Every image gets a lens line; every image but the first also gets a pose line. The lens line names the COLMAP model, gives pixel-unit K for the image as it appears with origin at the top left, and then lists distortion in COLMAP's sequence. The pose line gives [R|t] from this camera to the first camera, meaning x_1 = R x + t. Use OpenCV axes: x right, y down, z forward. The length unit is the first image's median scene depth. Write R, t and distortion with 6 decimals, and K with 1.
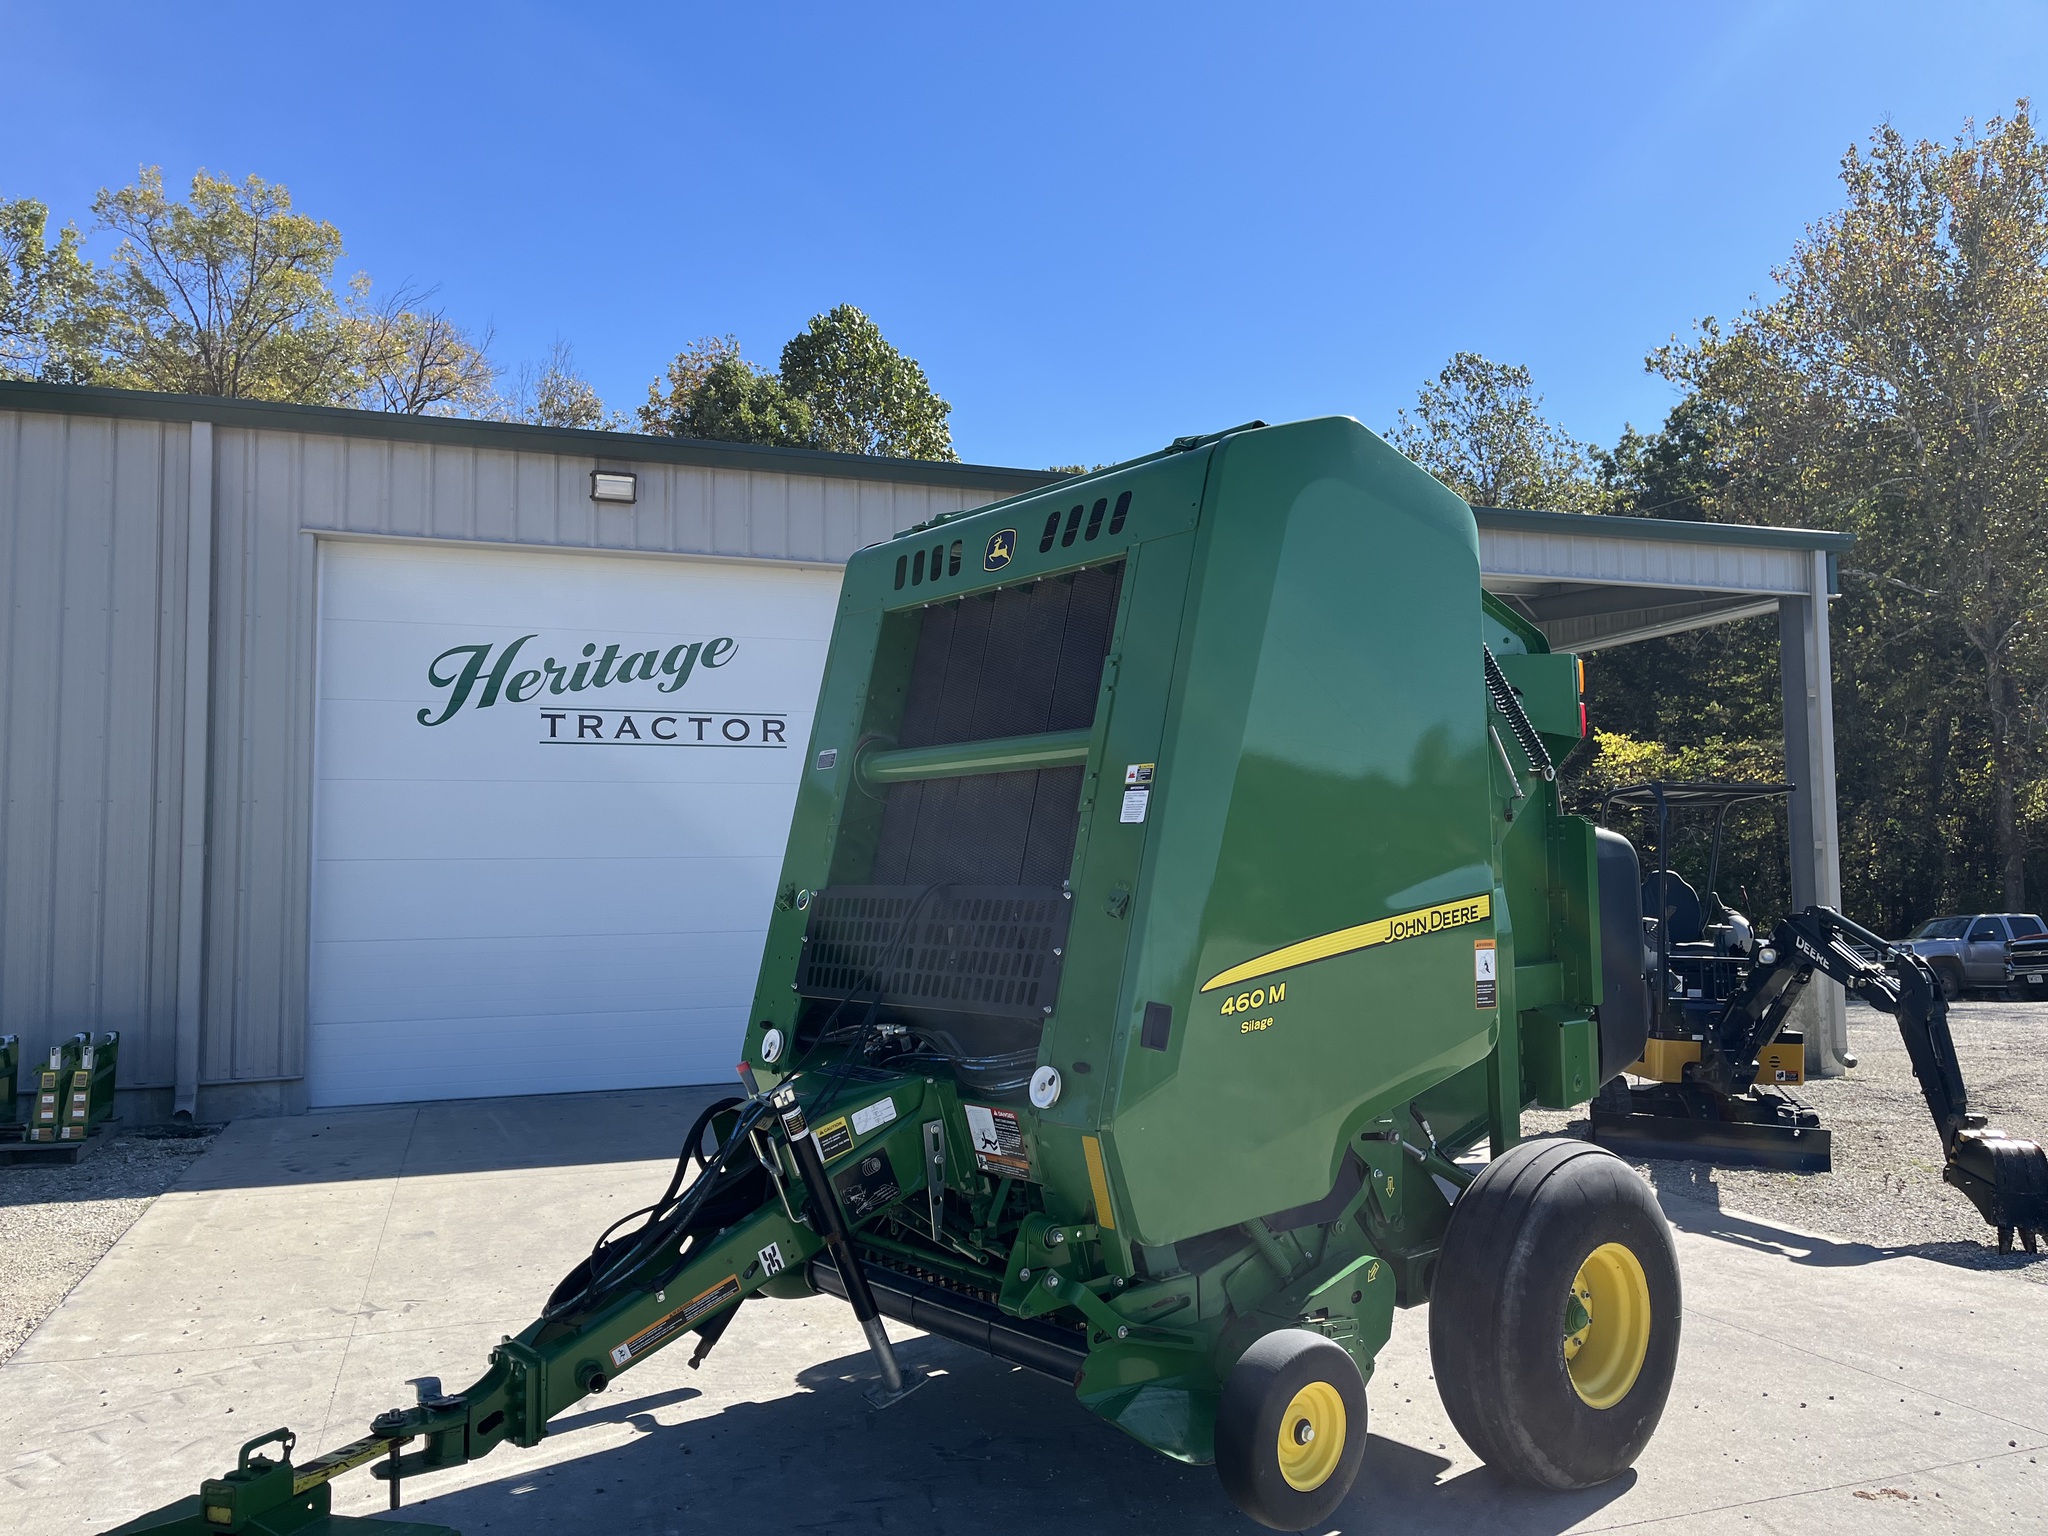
lens RADIAL K [[1553.6, 0, 1019.6], [0, 1553.6, 769.7], [0, 0, 1]] dist [0.056142, -0.068350]
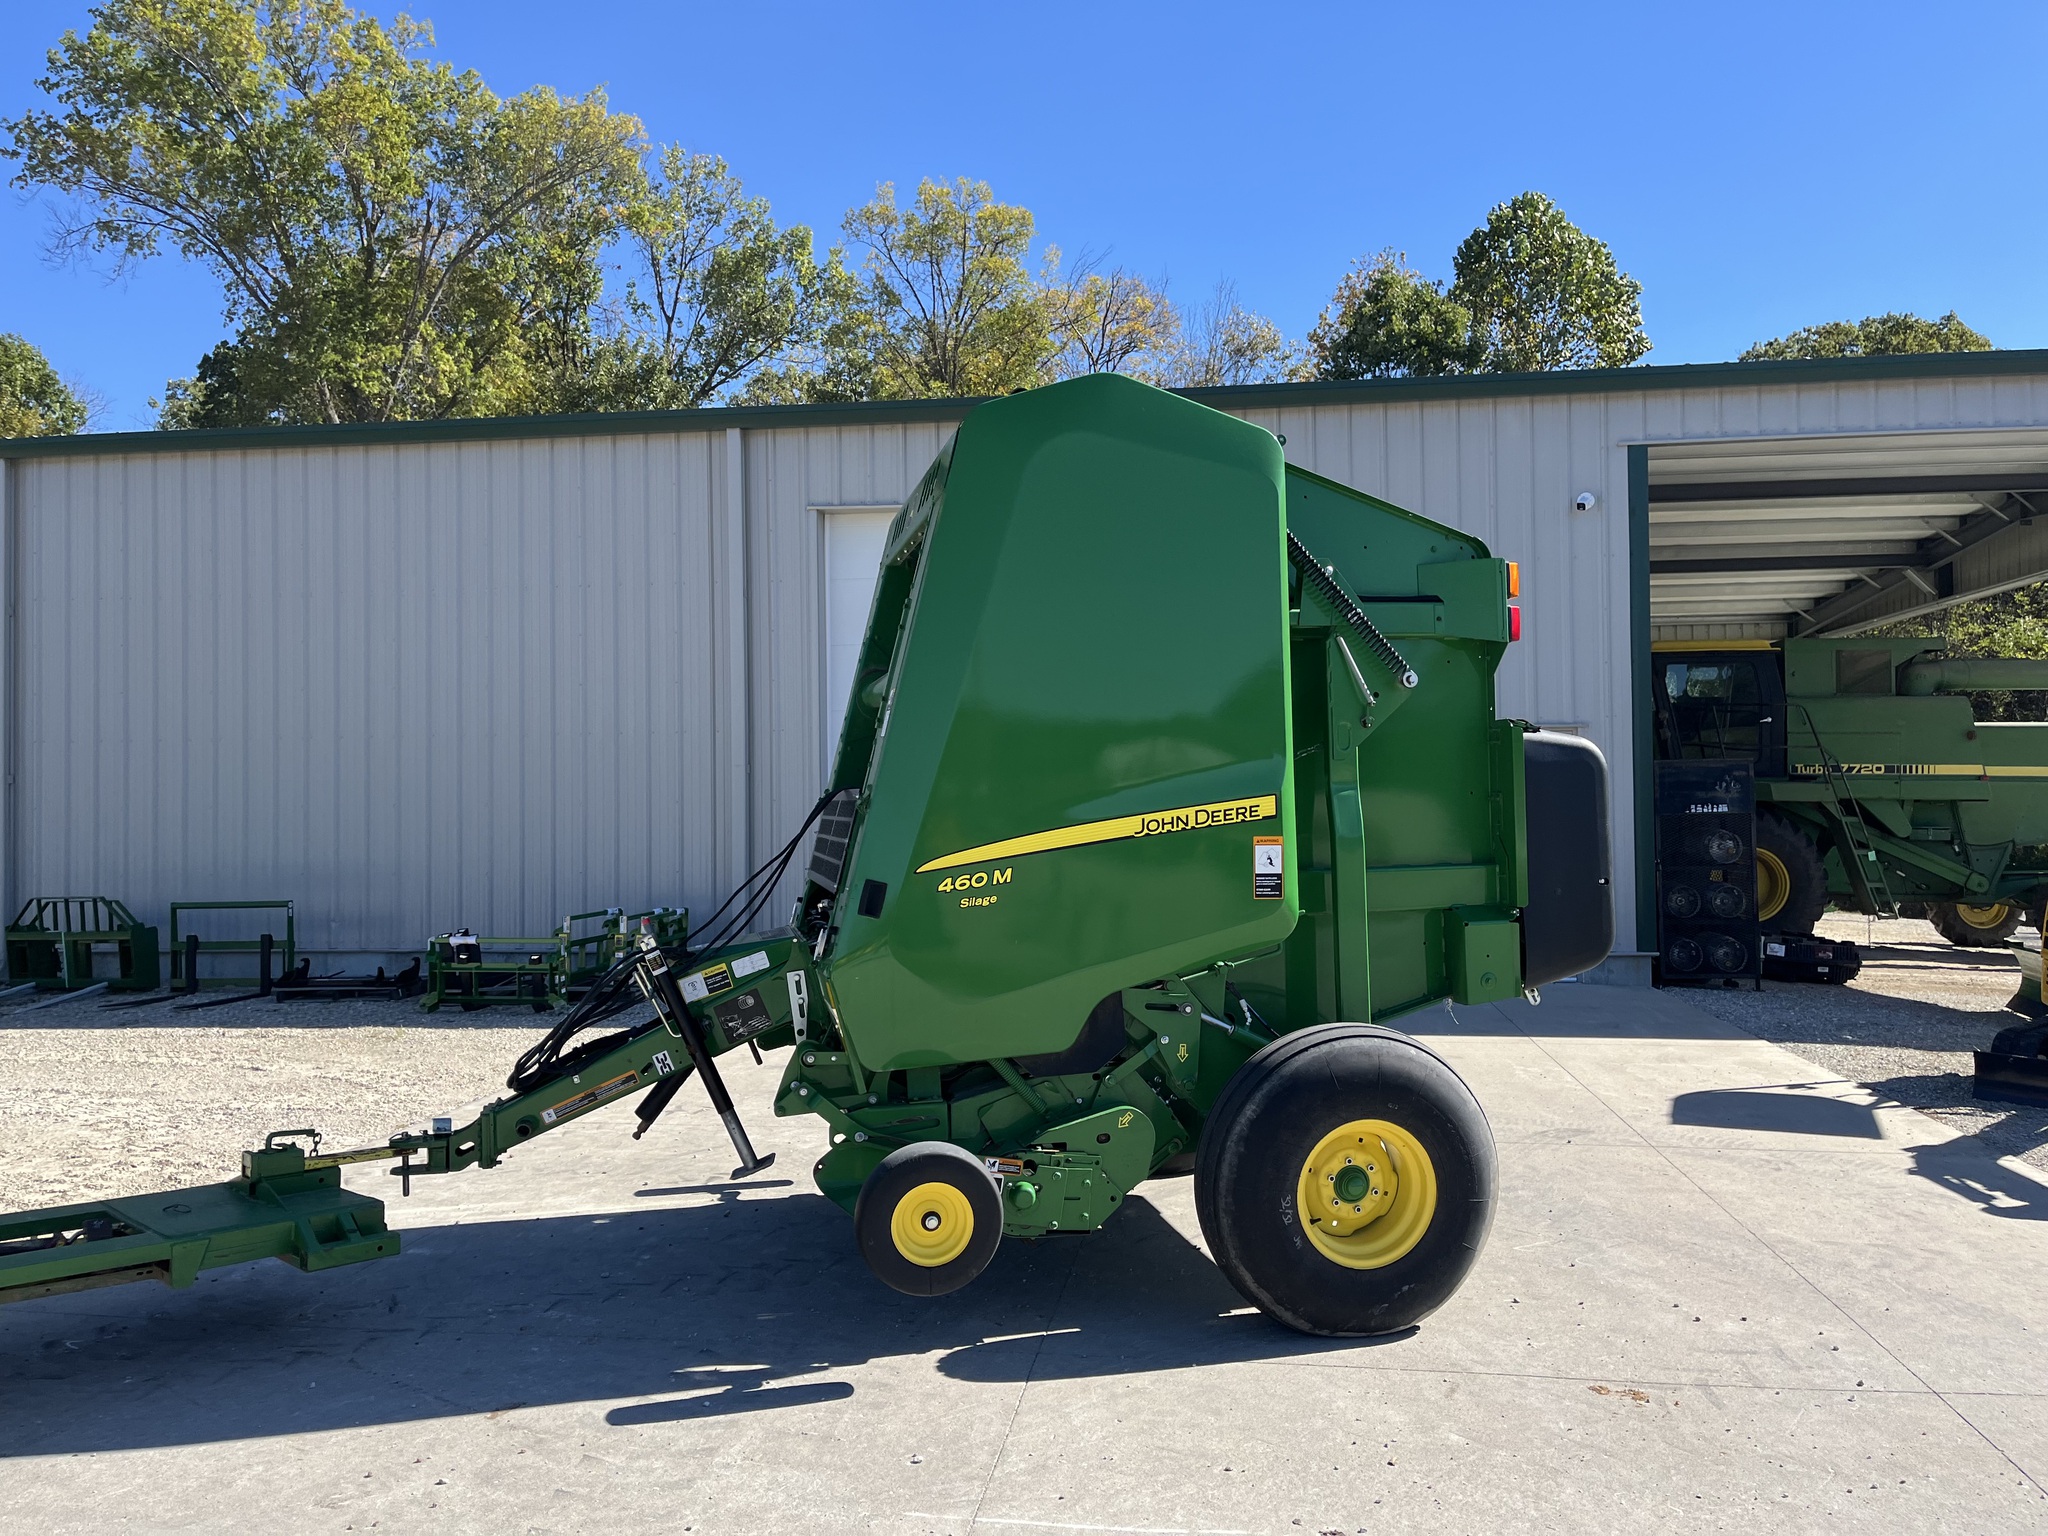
lens RADIAL K [[1559.7, 0, 1024.4], [0, 1559.7, 756.2], [0, 0, 1]] dist [0.059963, -0.075505]
pose [[0.889083, -0.013480, -0.457547, 0.559600], [0.033652, 0.998786, 0.035966, 0.006617], [0.456507, -0.047374, 0.888458, -0.040892]]
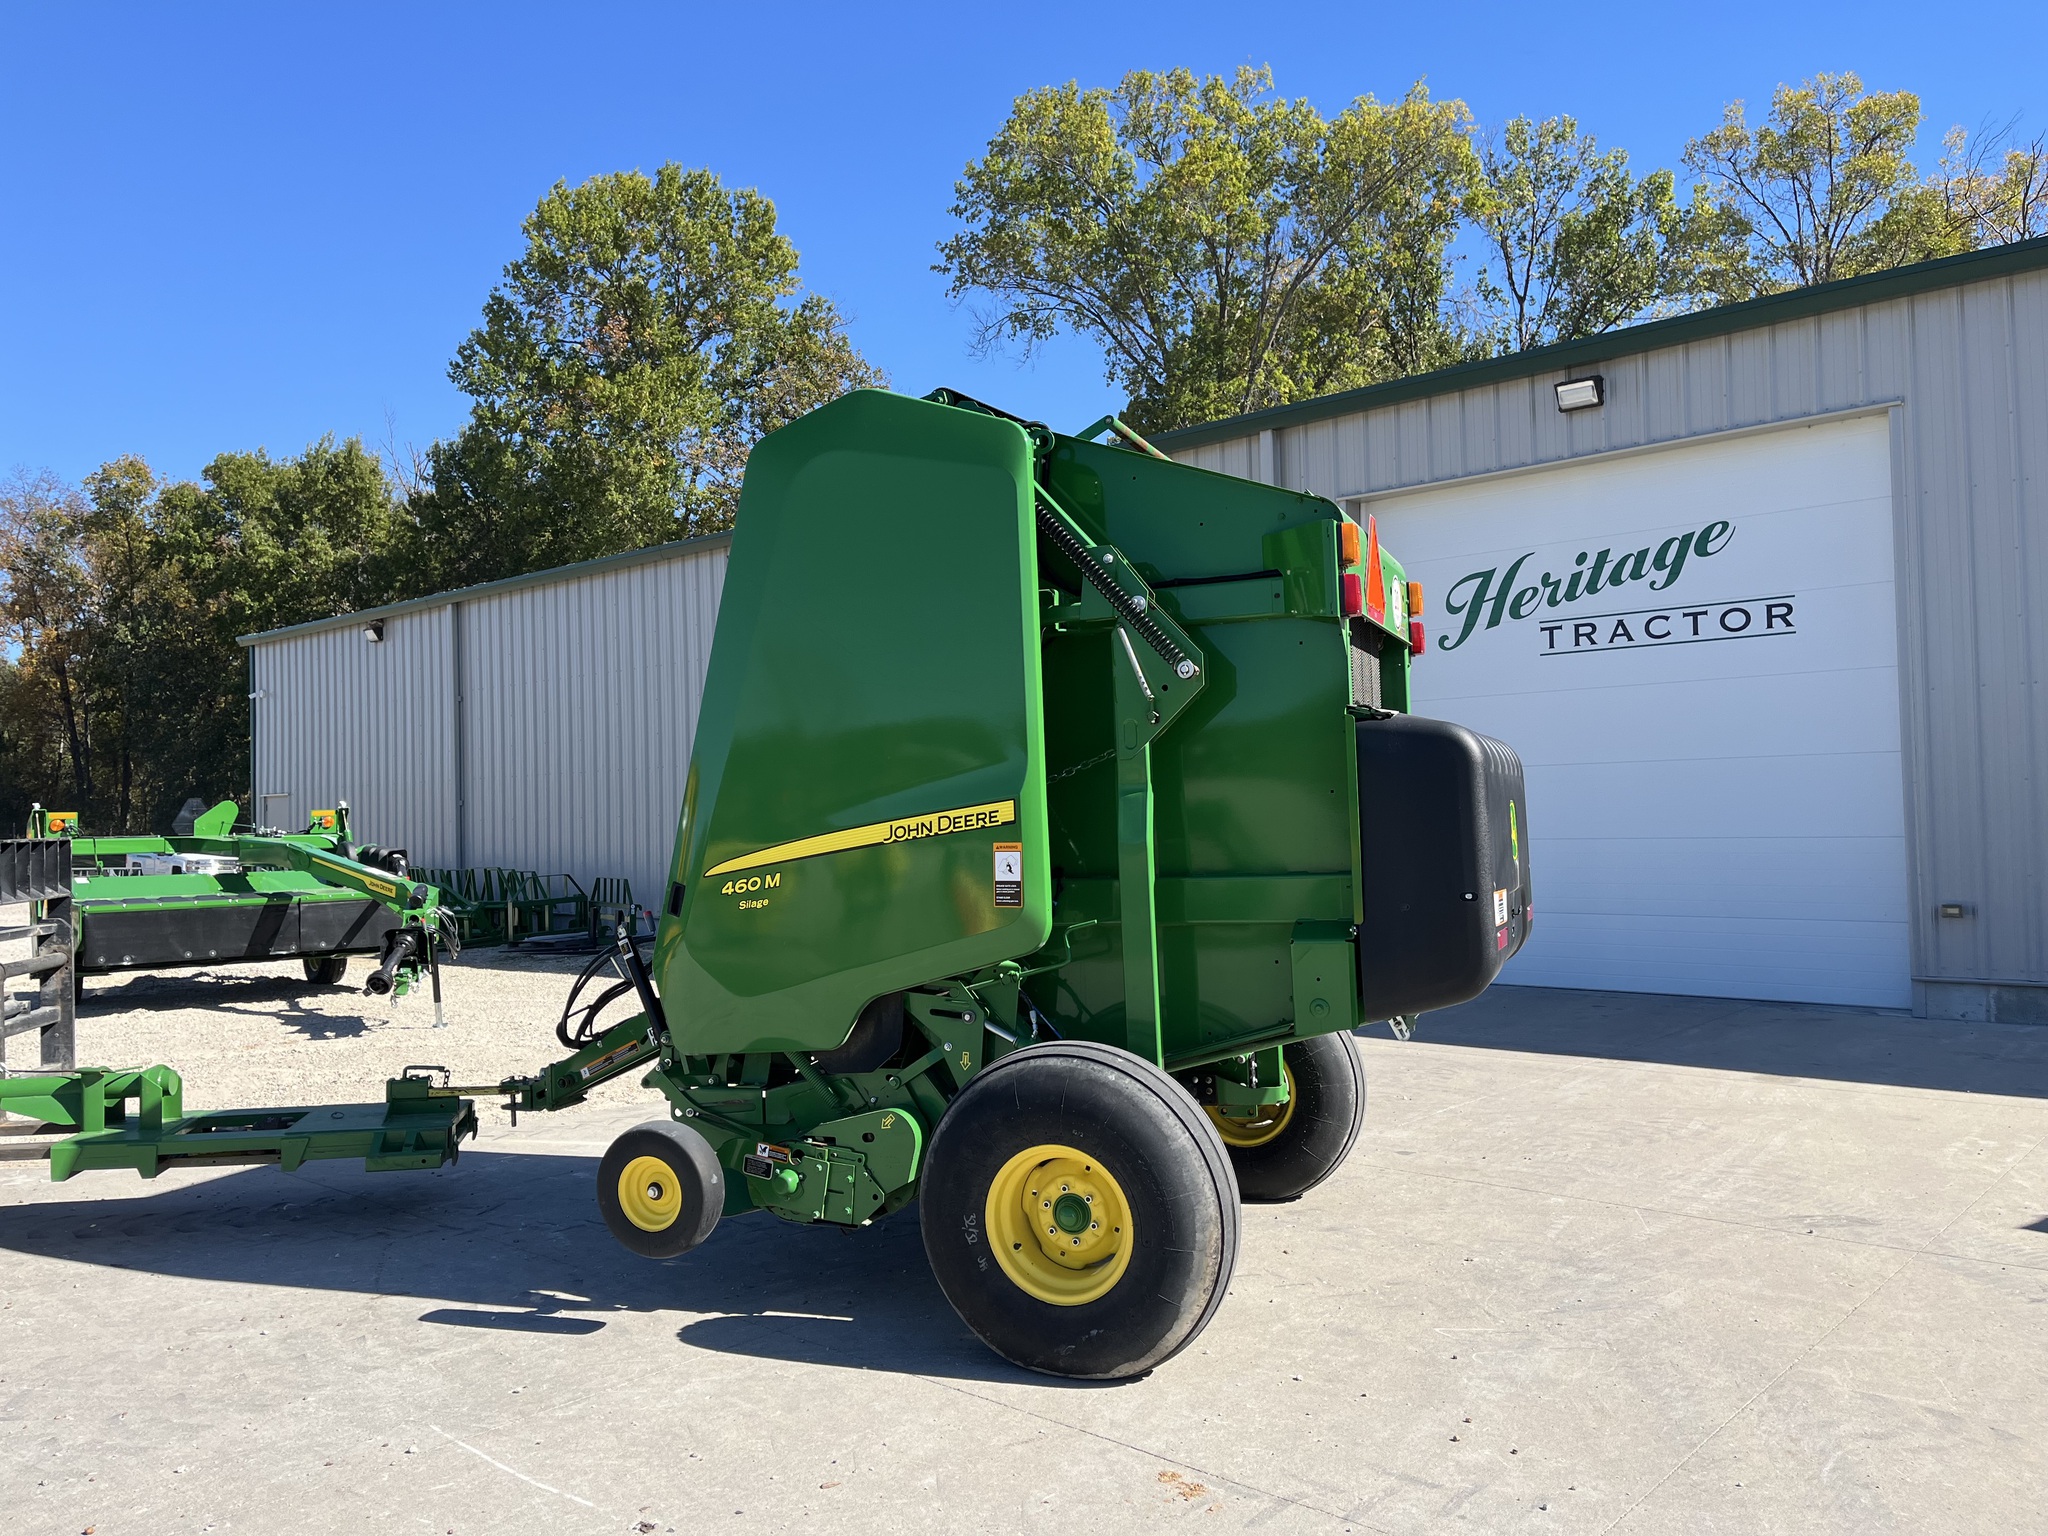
lens RADIAL K [[1553.6, 0, 1019.6], [0, 1553.6, 769.7], [0, 0, 1]] dist [0.056142, -0.068350]
pose [[0.478884, -0.026474, -0.877479, 1.055821], [0.080312, 0.996675, 0.013759, 0.039846], [0.874197, -0.077061, 0.479418, 0.440146]]
